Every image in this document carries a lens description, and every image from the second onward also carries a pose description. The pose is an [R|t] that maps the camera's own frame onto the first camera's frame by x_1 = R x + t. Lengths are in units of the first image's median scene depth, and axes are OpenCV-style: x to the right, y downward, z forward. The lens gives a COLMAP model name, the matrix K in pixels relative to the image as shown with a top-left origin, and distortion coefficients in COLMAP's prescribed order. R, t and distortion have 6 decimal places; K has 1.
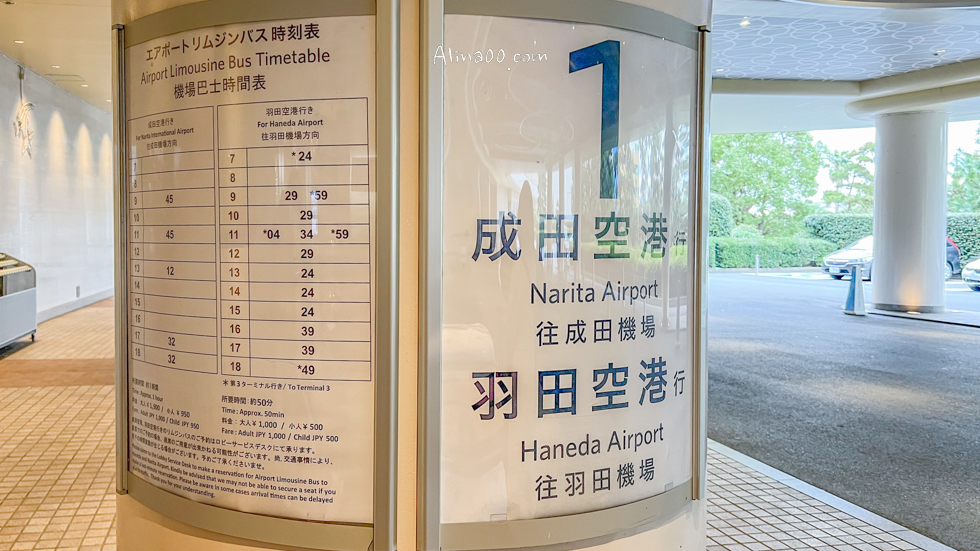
lens RADIAL K [[972.1, 0, 486.0], [0, 972.1, 275.4], [0, 0, 1]] dist [0.017690, 0.000000]
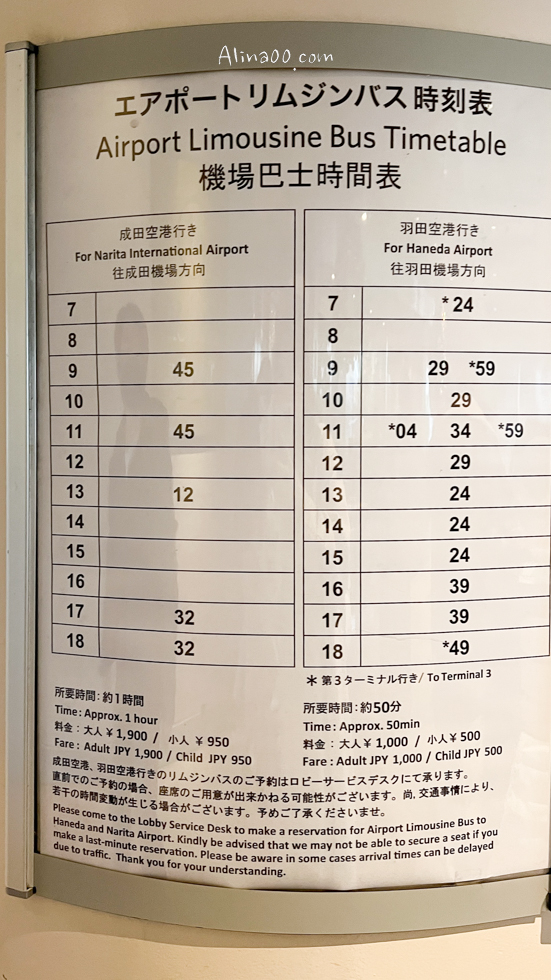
lens RADIAL K [[972.1, 0, 276.8], [0, 972.1, 489.4], [0, 0, 1]] dist [0.017690, 0.000000]
pose [[0.872993, -0.026111, 0.487034, -0.580367], [0.018307, 0.999617, 0.020776, -0.019480], [-0.487390, -0.009221, 0.873136, 0.501962]]
